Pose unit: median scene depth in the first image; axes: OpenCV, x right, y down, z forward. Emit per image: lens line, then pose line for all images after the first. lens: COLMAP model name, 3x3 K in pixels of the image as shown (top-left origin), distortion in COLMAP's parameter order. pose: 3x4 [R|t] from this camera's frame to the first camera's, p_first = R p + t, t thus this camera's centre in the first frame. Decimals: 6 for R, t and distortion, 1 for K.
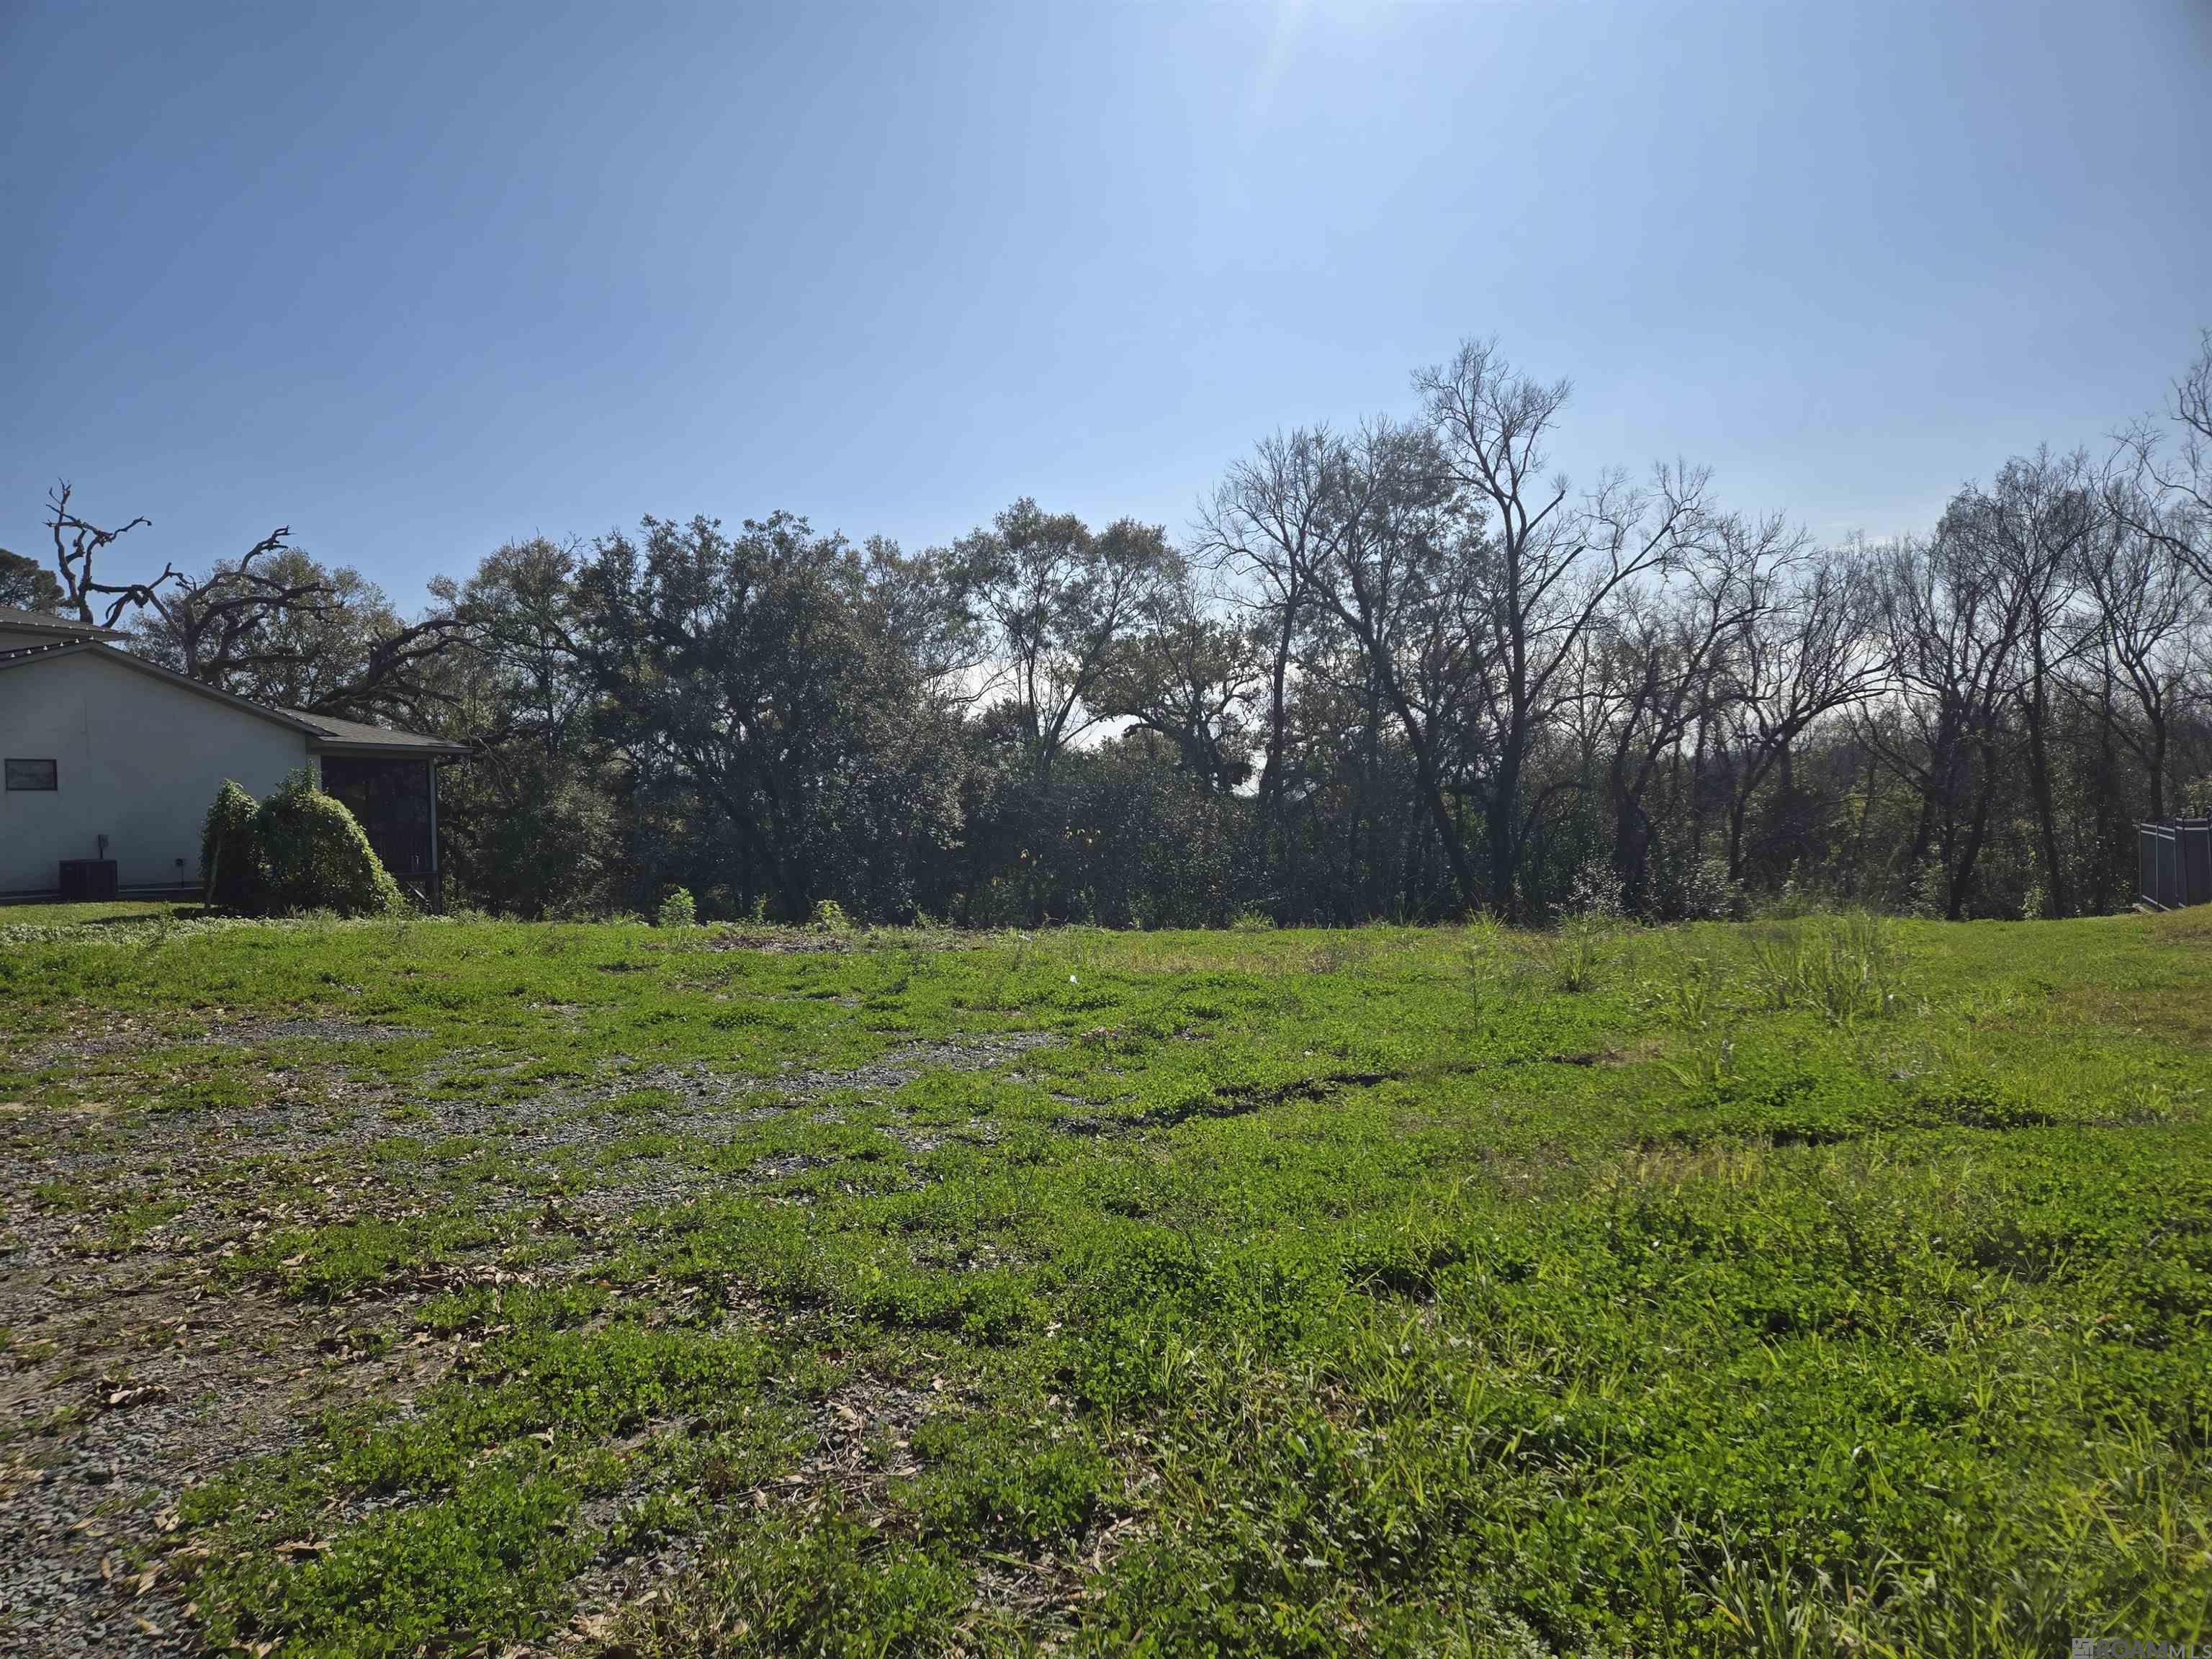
lens RADIAL K [[1482.0, 0, 1106.3], [0, 1482.0, 834.2], [0, 0, 1]] dist [-0.002197, -0.006875]
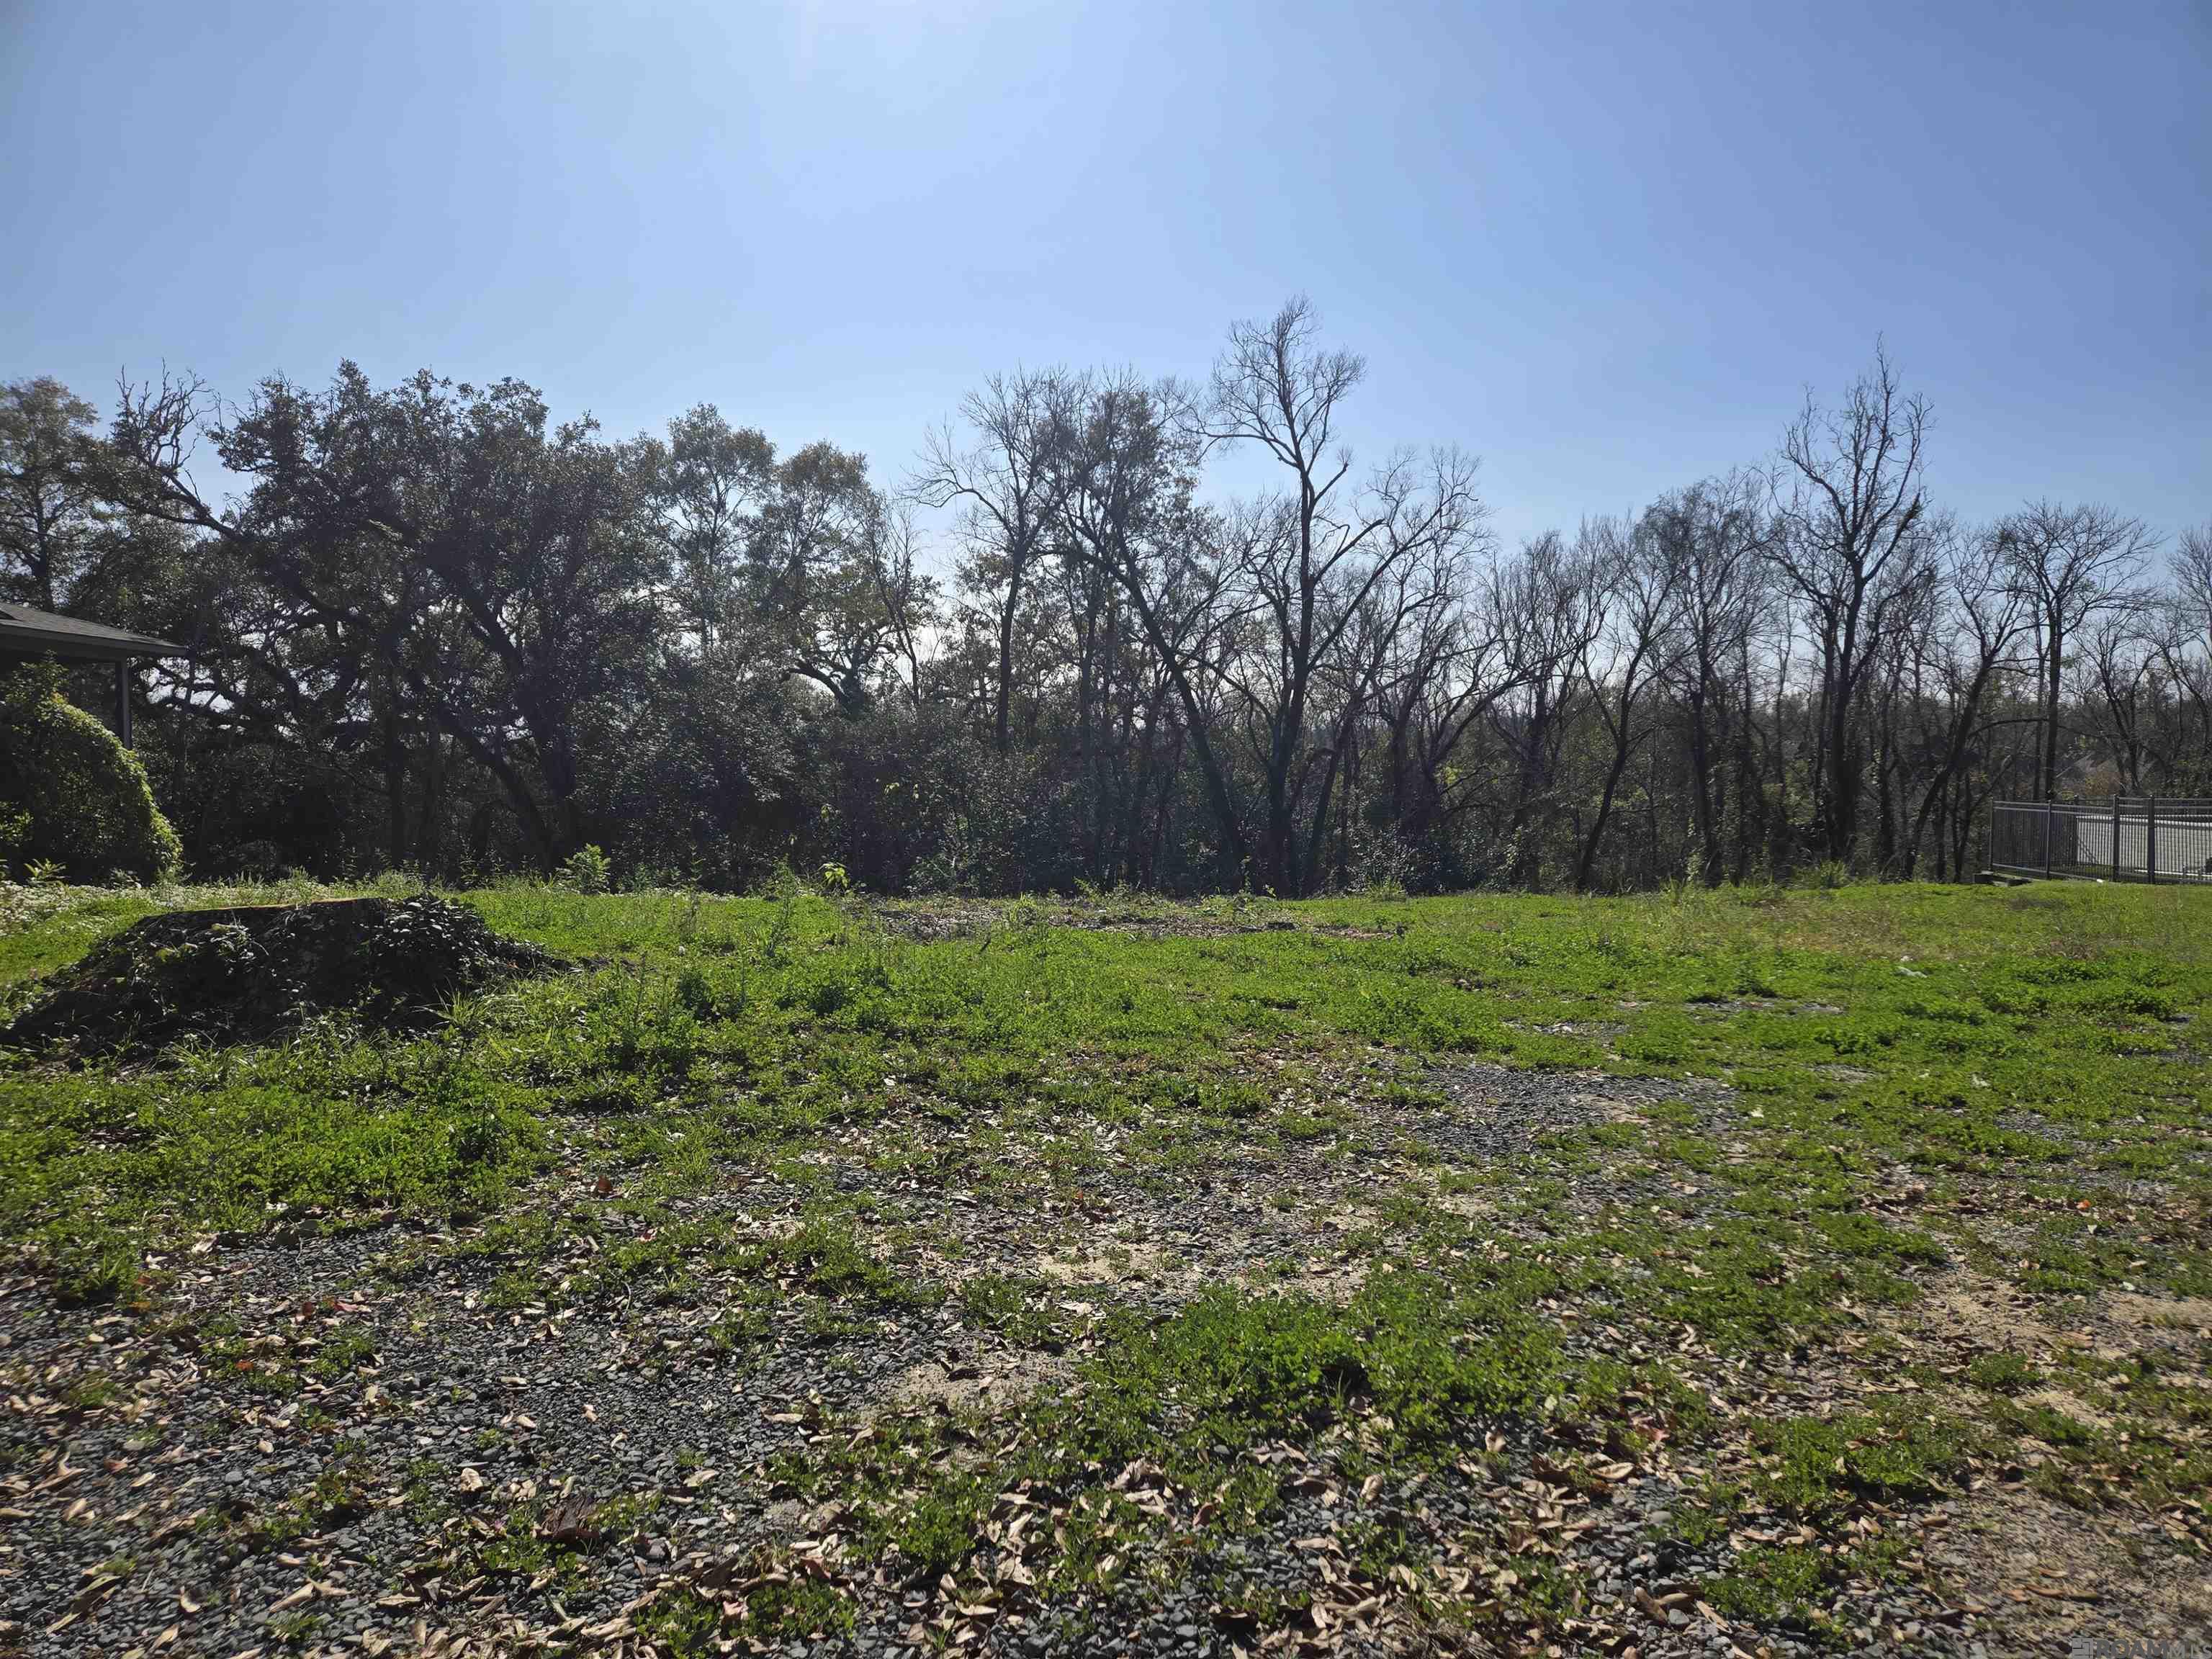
lens RADIAL K [[1490.8, 0, 1106.0], [0, 1490.8, 829.5], [0, 0, 1]] dist [-0.001456, -0.003462]
pose [[0.910218, 0.010110, 0.414005, -0.239474], [-0.017517, 0.999747, 0.014100, 0.007904], [-0.413758, -0.020087, 0.910165, 0.118384]]
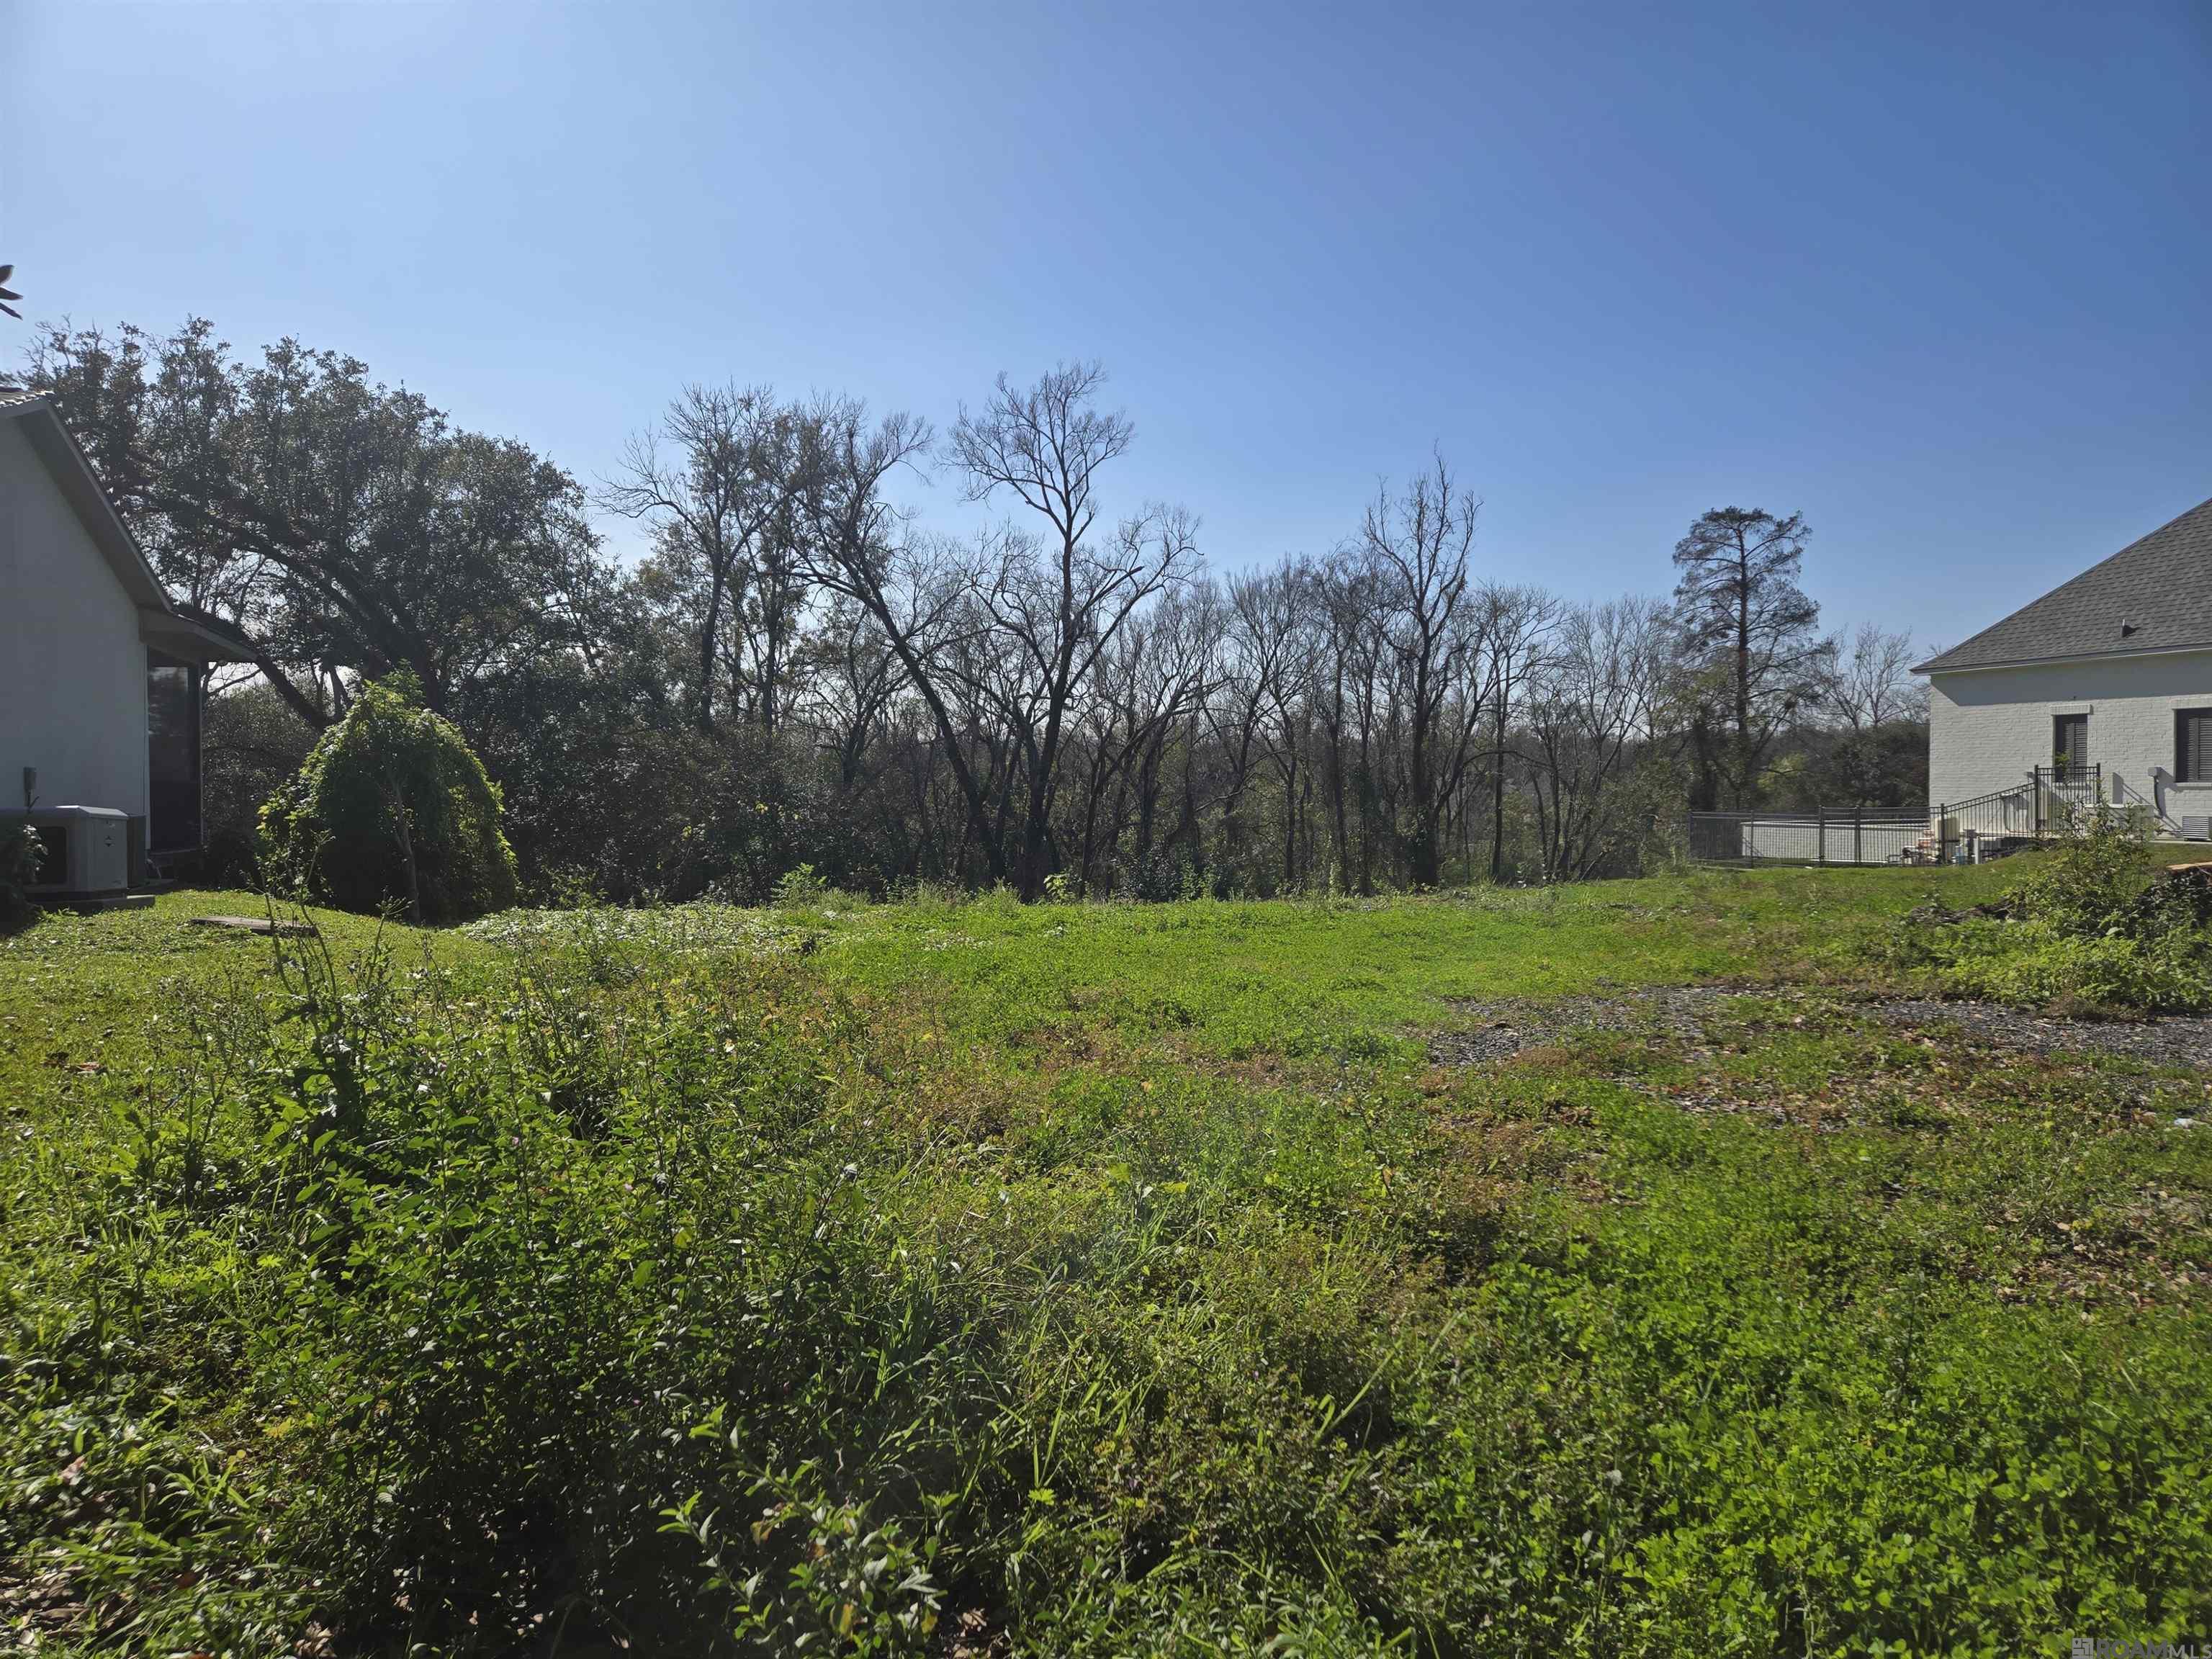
lens RADIAL K [[1500.9, 0, 1106.0], [0, 1500.9, 829.5], [0, 0, 1]] dist [-0.001899, -0.007886]
pose [[0.631135, 0.004878, 0.775658, -0.524244], [-0.003477, 0.999988, -0.003459, 0.012236], [-0.775665, -0.000514, 0.631144, 0.248186]]
